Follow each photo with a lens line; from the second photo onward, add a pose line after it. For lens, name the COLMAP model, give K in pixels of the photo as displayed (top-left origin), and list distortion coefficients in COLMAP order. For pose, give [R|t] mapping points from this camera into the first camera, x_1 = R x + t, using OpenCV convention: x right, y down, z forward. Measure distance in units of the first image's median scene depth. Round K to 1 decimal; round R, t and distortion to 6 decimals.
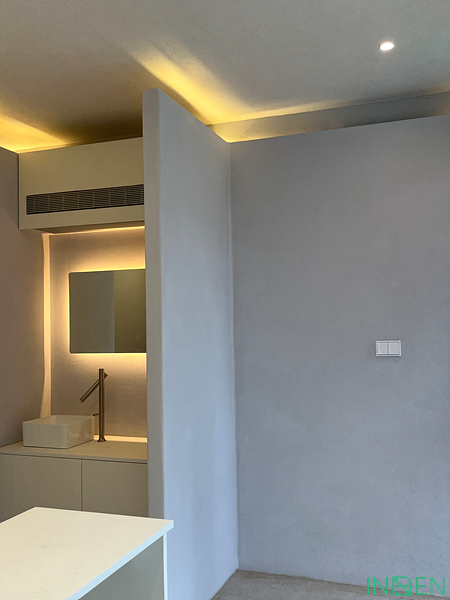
lens RADIAL K [[591.5, 0, 225.7], [0, 591.5, 297.5], [0, 0, 1]] dist [0.001890, 0.000000]
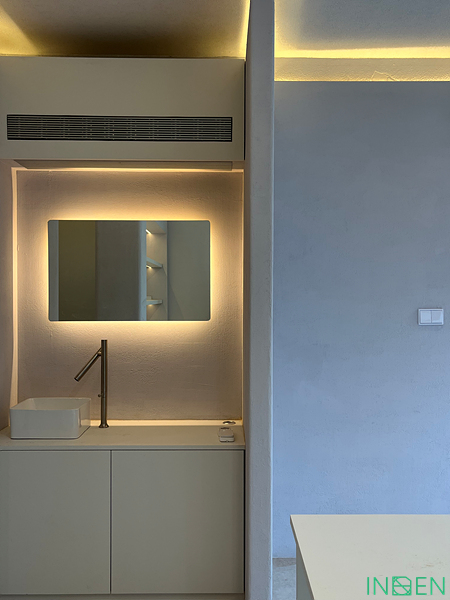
lens RADIAL K [[627.1, 0, 225.0], [0, 627.1, 301.9], [0, 0, 1]] dist [0.013906, 0.000000]
pose [[0.938857, 0.014648, 0.343996, -0.350475], [-0.035210, 0.997941, 0.053604, 0.015321], [-0.342503, -0.062438, 0.937440, 0.130023]]
